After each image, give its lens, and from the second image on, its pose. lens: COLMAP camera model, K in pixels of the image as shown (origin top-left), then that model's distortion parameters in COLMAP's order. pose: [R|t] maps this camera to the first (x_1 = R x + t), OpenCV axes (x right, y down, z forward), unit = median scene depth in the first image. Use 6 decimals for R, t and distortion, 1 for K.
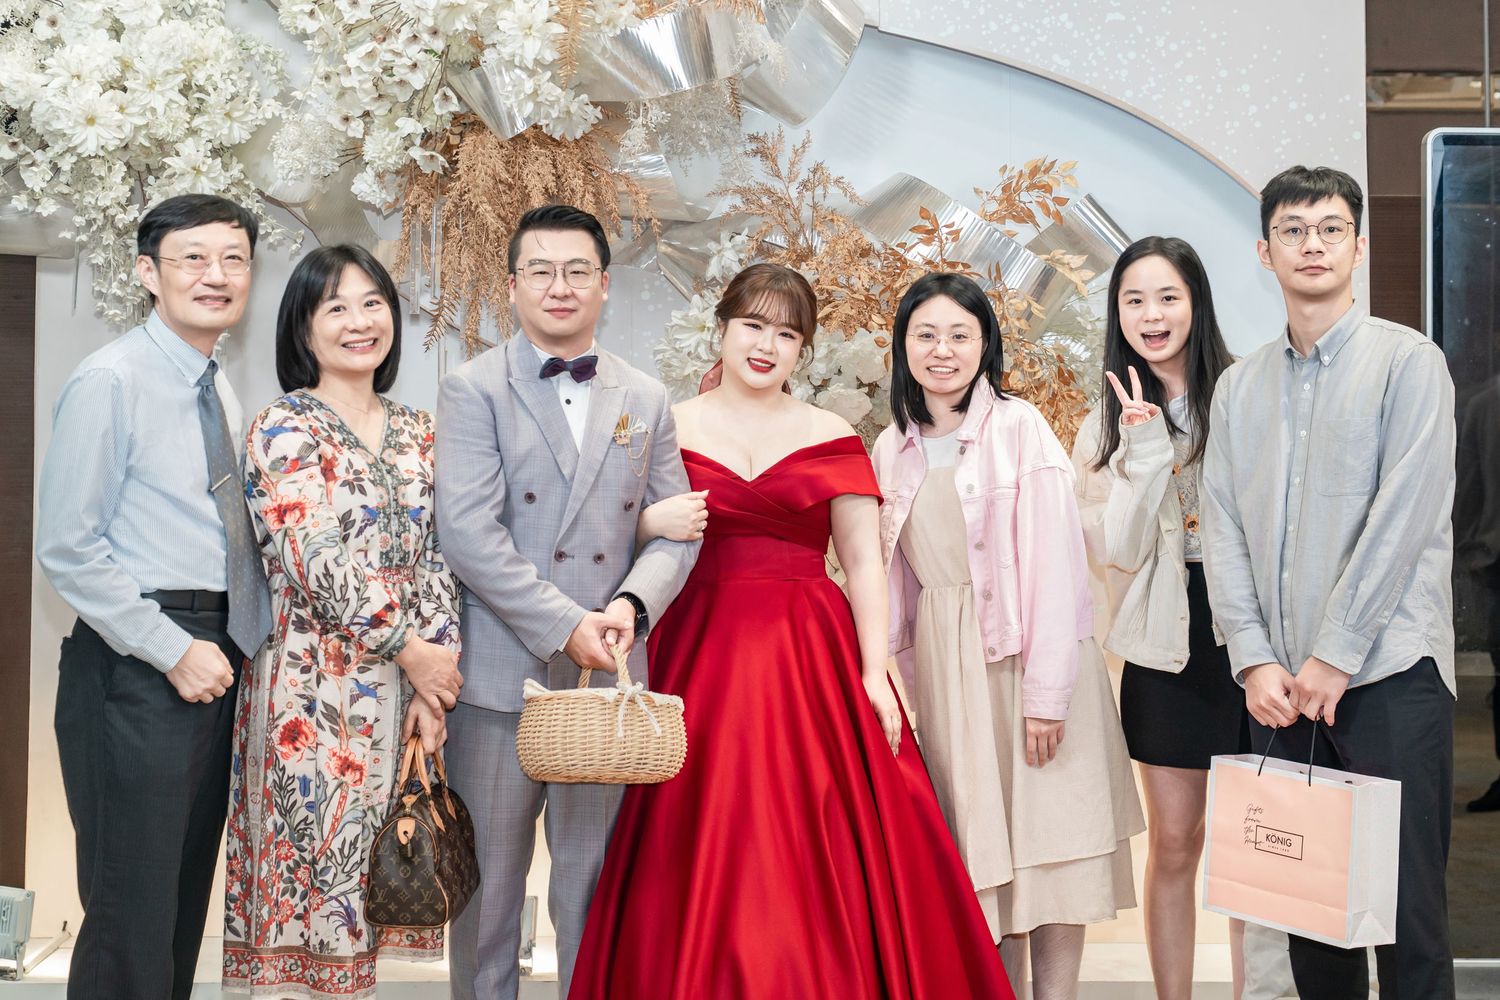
lens RADIAL K [[2430.4, 0, 754.0], [0, 2430.4, 373.9], [0, 0, 1]] dist [-0.018885, 0.148525]
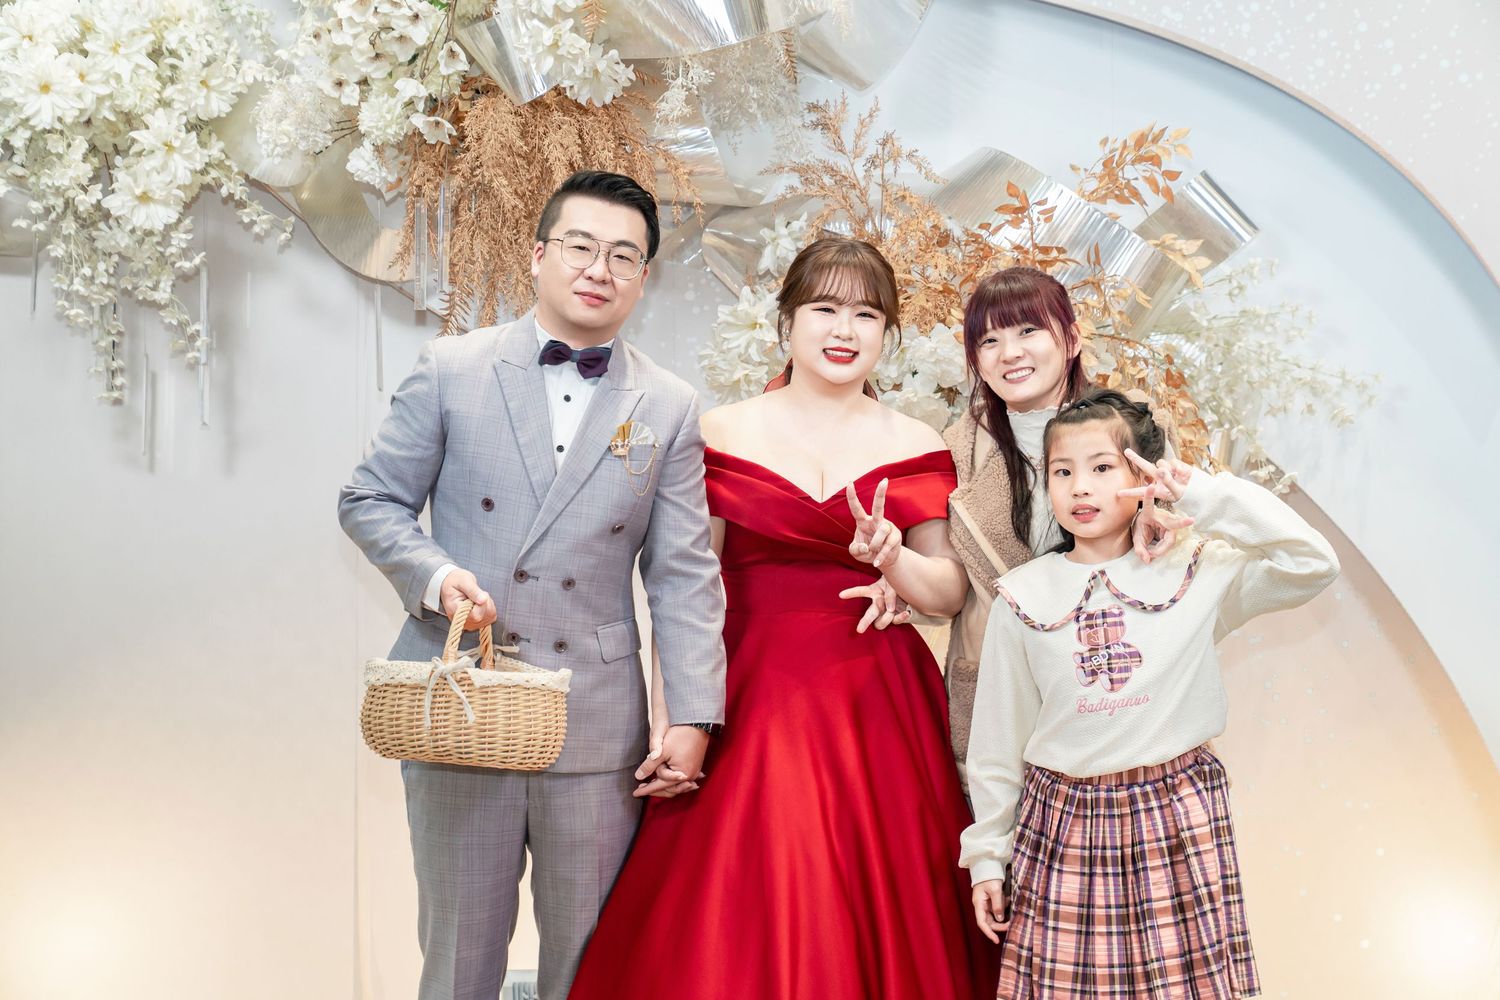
lens RADIAL K [[2607.0, 0, 747.6], [0, 2607.0, 549.8], [0, 0, 1]] dist [0.008260, -0.022266]
pose [[0.999557, -0.003155, -0.029602, 0.003672], [0.004308, 0.999231, 0.038976, 0.024247], [0.029456, -0.039086, 0.998802, 0.072852]]
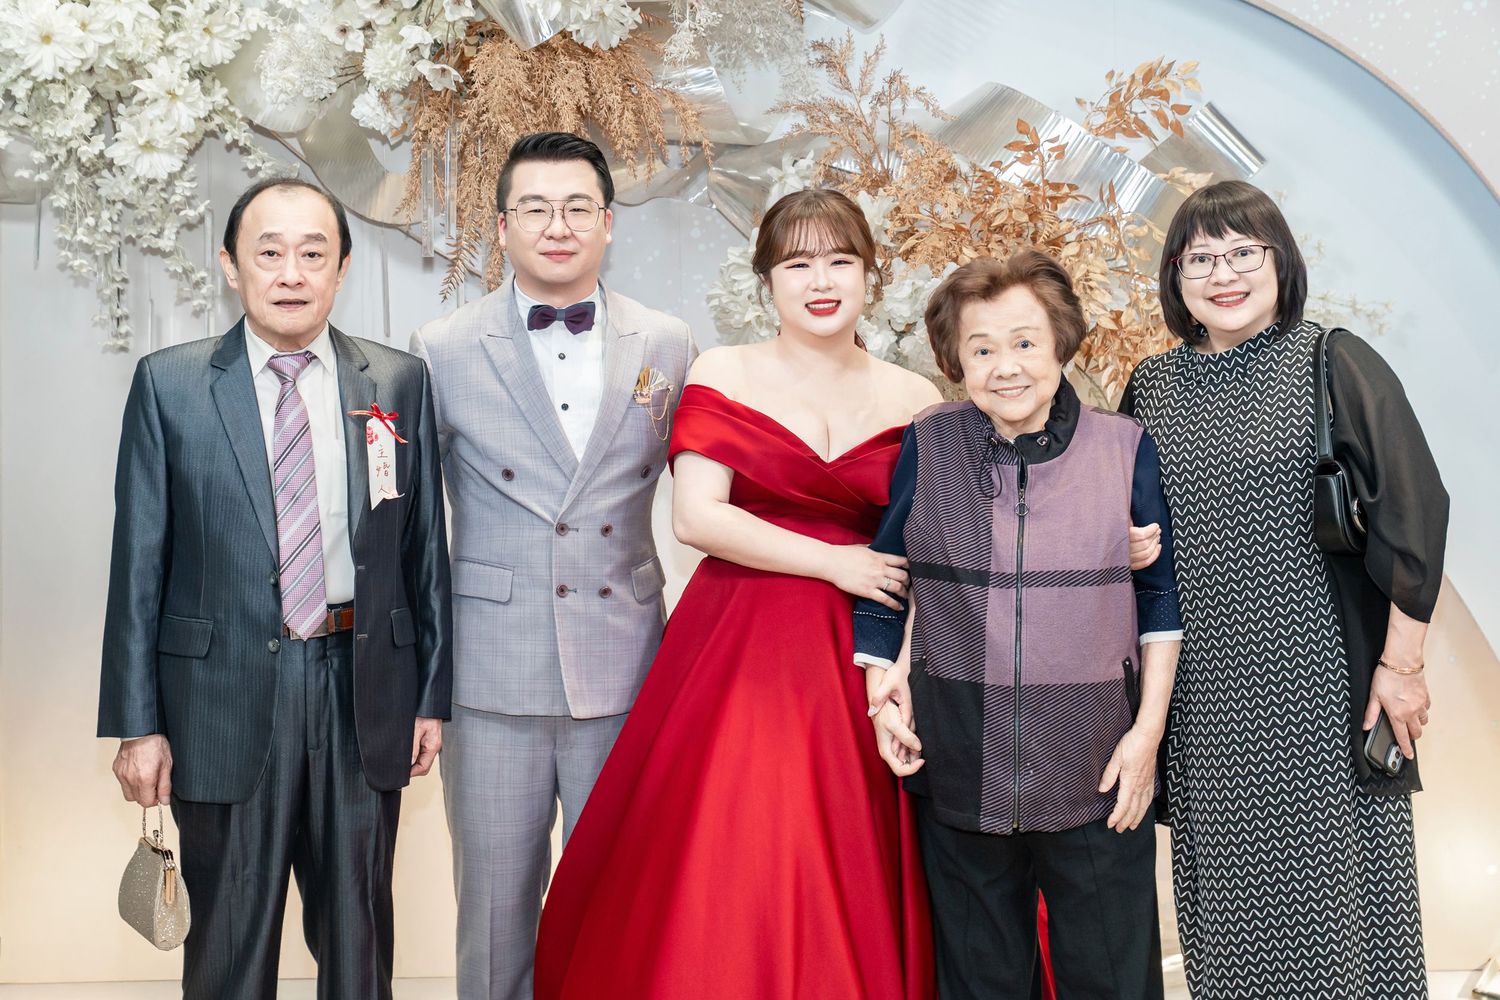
lens RADIAL K [[2449.2, 0, 739.9], [0, 2449.2, 360.0], [0, 0, 1]] dist [0.014413, 0.000977]
pose [[0.999581, -0.019409, -0.021475, -0.011710], [0.019644, 0.999749, 0.010771, 0.004486], [0.021261, -0.011188, 0.999711, 0.136036]]
